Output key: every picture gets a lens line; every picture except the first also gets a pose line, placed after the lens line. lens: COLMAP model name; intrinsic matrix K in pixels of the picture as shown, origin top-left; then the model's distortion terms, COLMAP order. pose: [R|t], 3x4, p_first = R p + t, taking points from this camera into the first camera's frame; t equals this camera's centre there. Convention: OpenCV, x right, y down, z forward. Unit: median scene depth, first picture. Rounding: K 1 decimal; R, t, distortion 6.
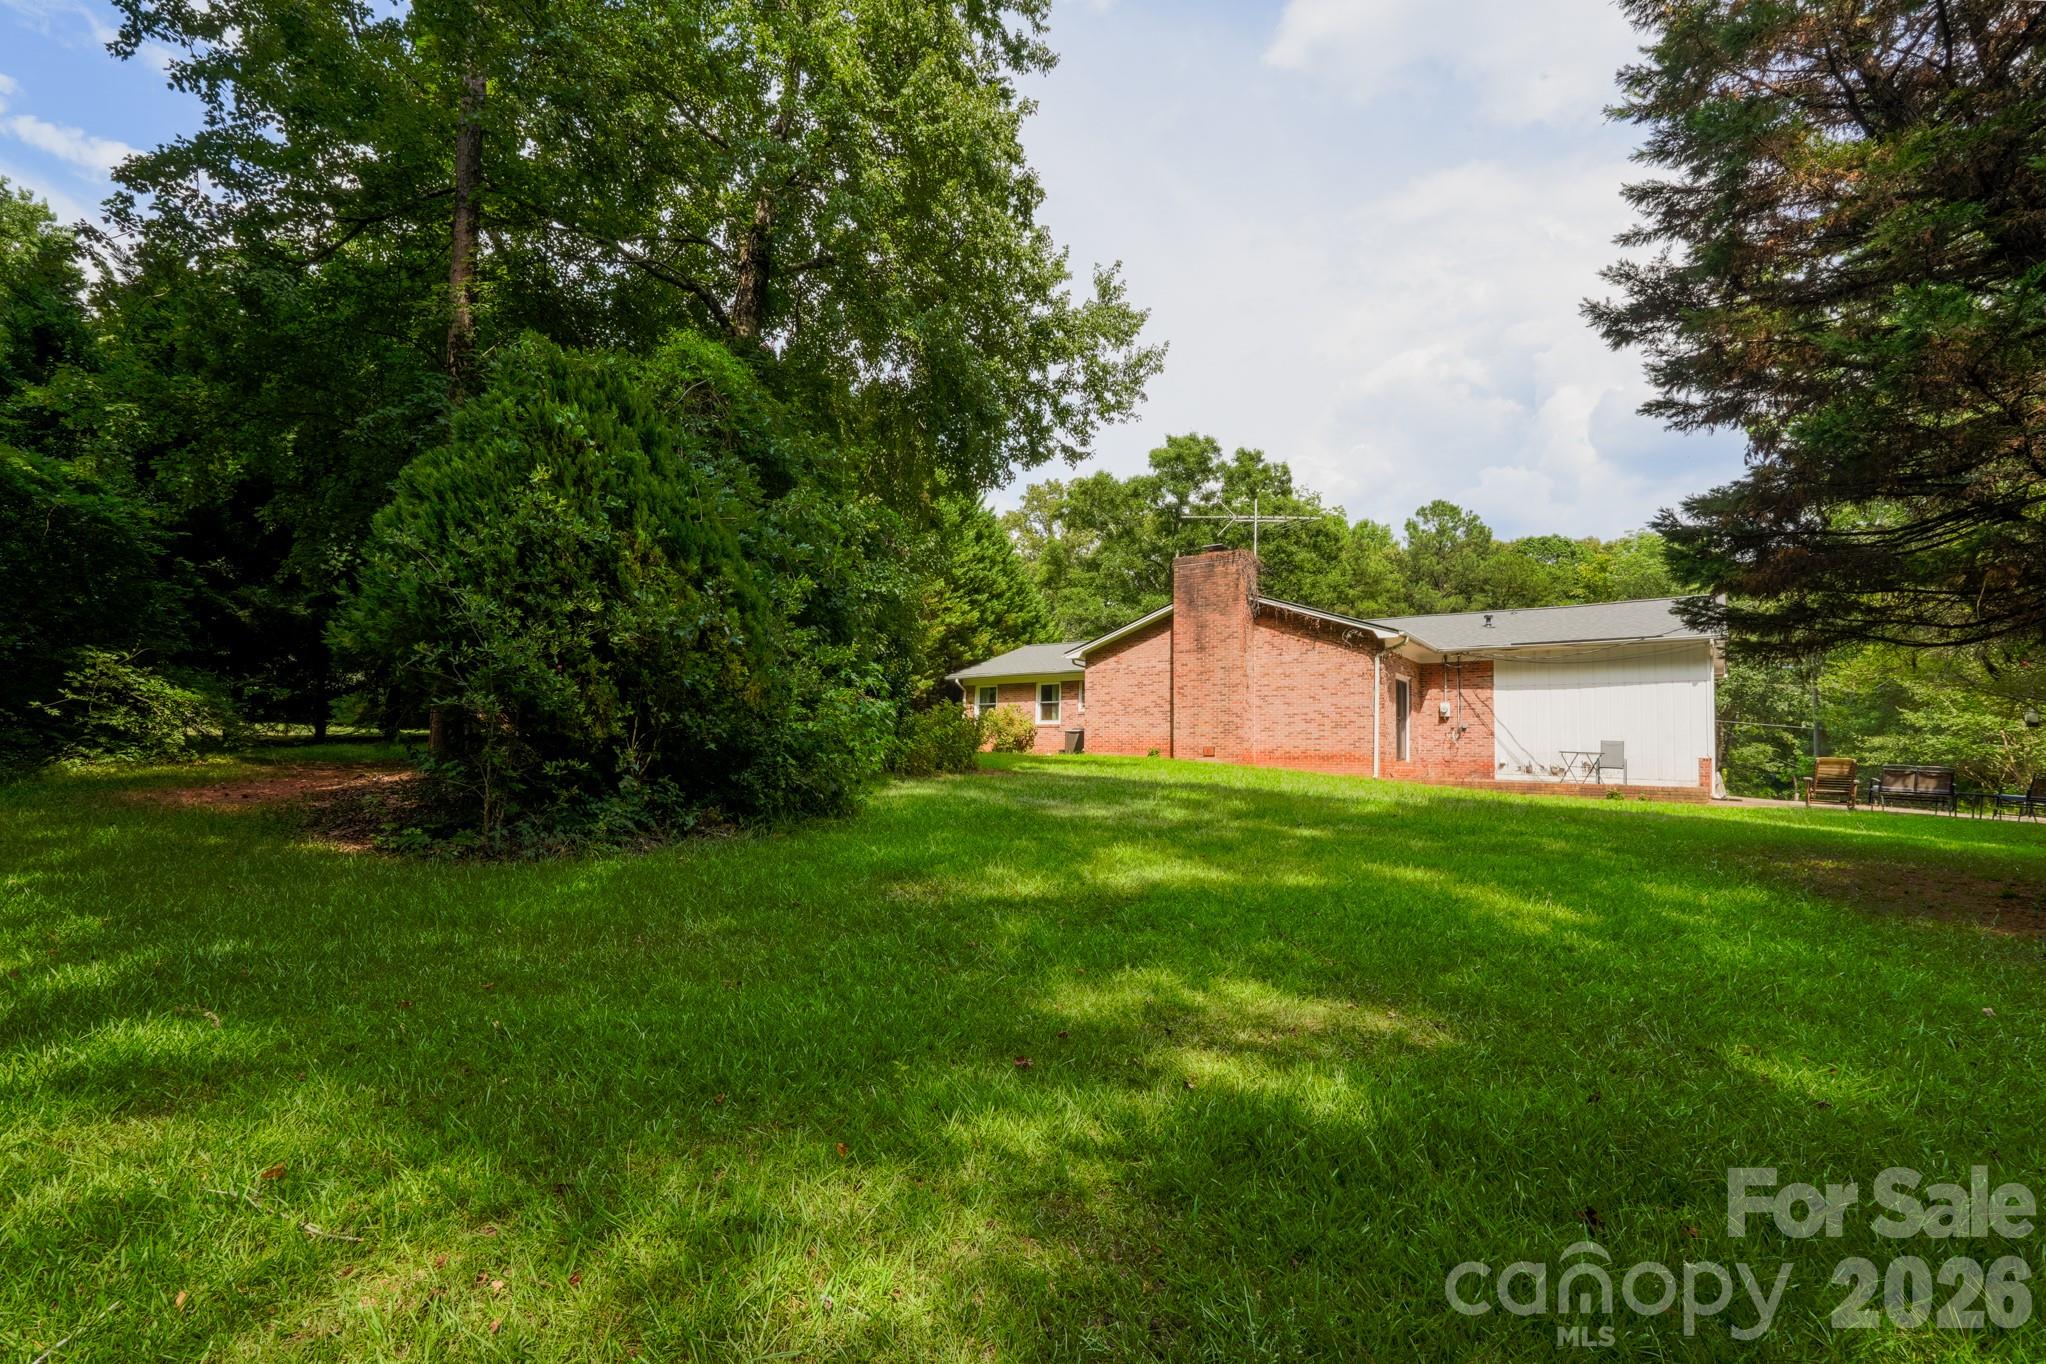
lens RADIAL K [[862.4, 0, 1025.1], [0, 862.4, 745.4], [0, 0, 1]] dist [0.001007, 0.000125]
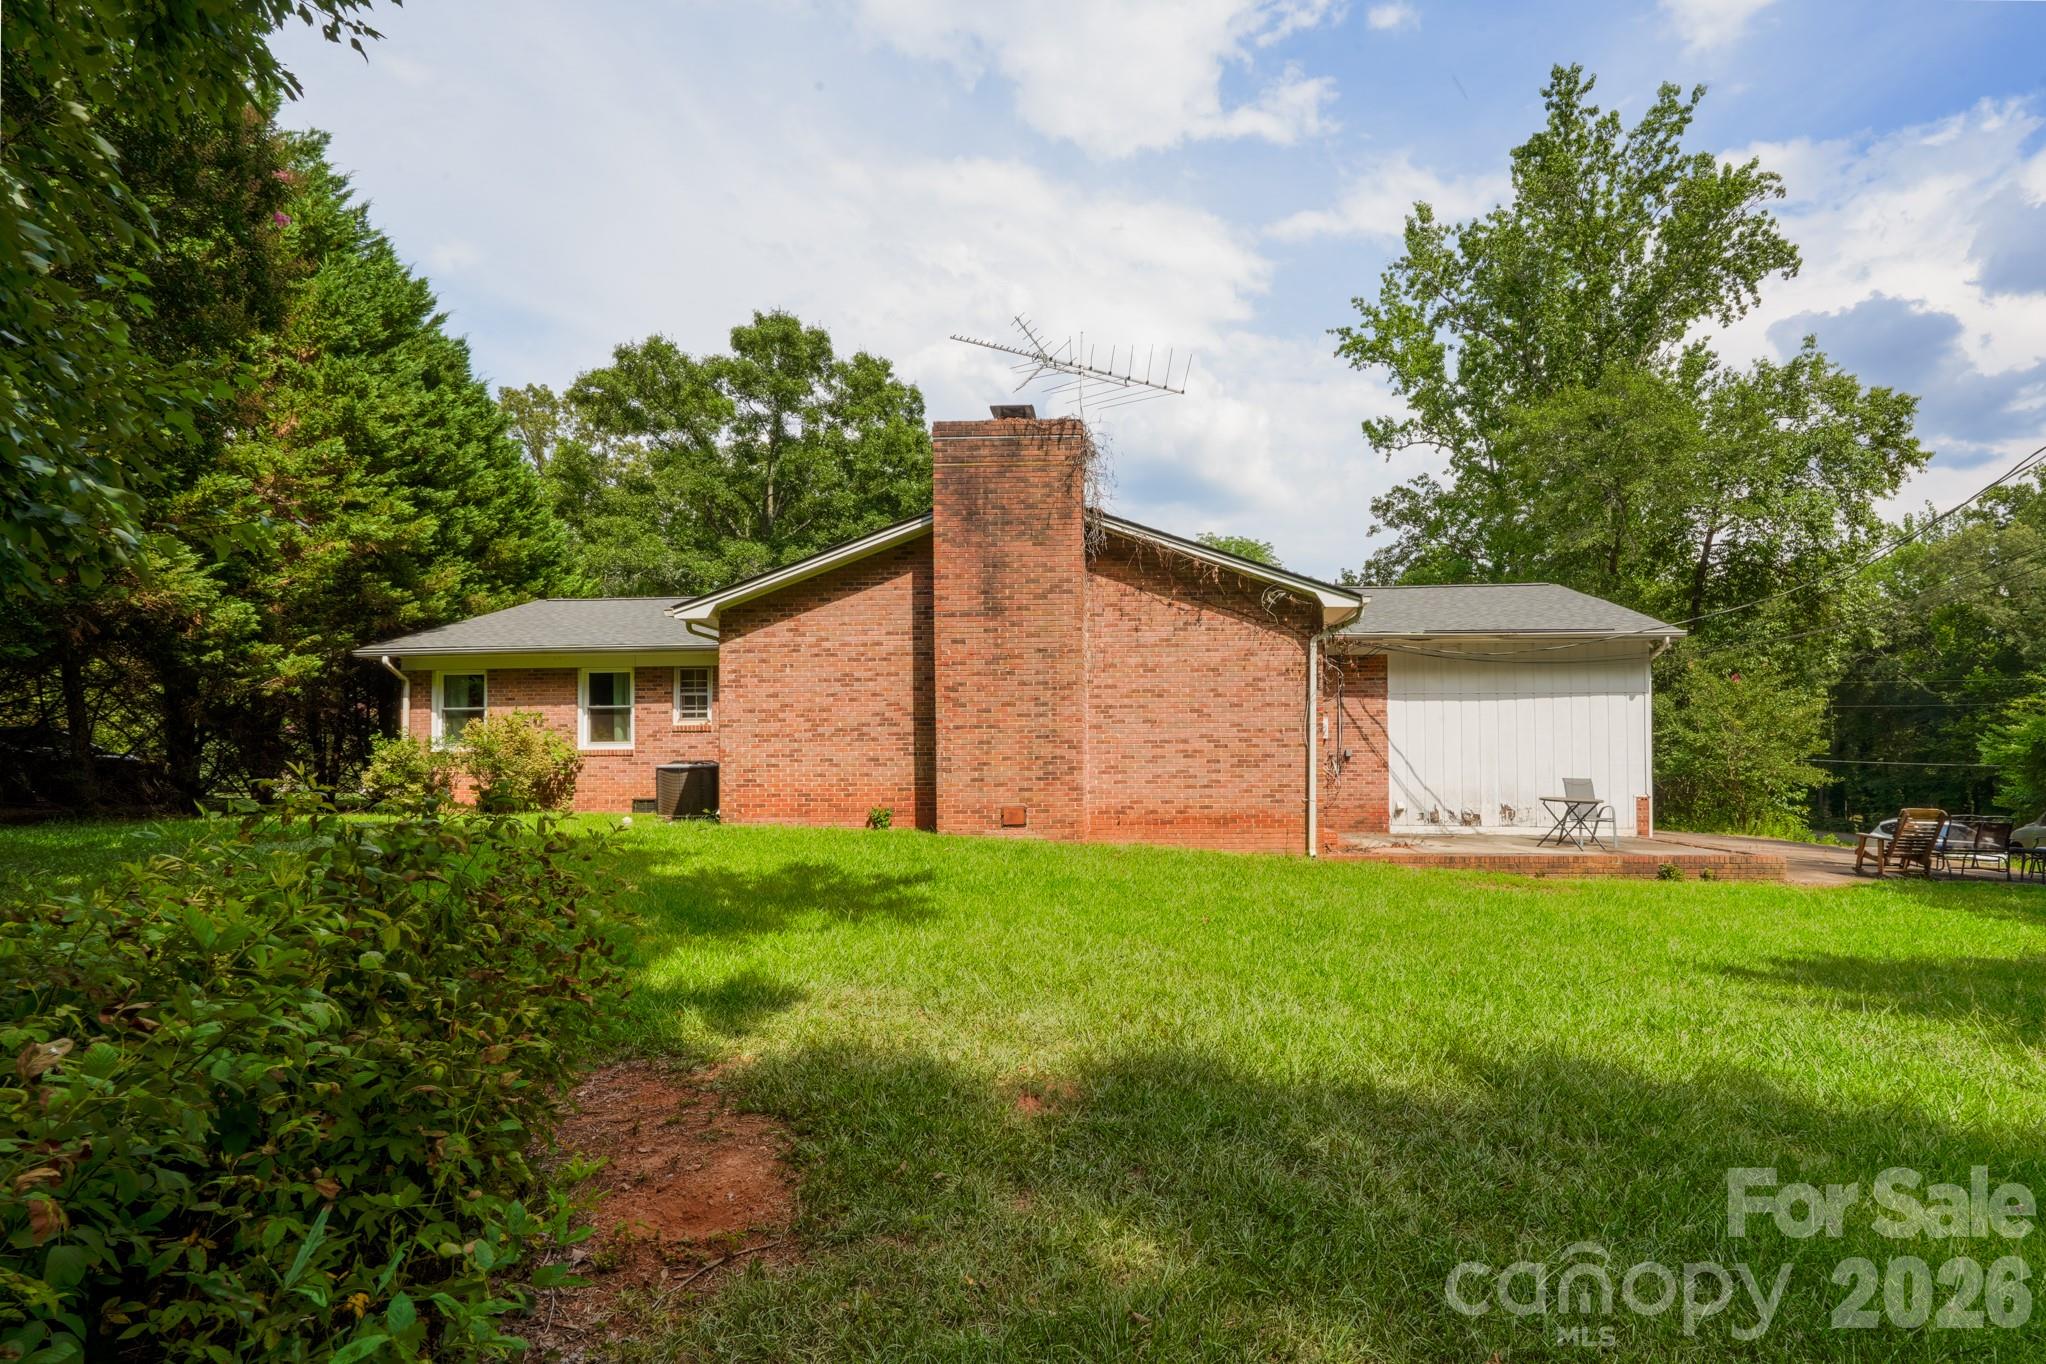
lens RADIAL K [[862.4, 0, 1025.1], [0, 862.4, 745.4], [0, 0, 1]] dist [0.001007, 0.000125]
pose [[0.848049, -0.020435, 0.529524, -0.033658], [0.014273, 0.999774, 0.015724, -0.031049], [-0.529726, -0.005777, 0.848149, 0.421275]]
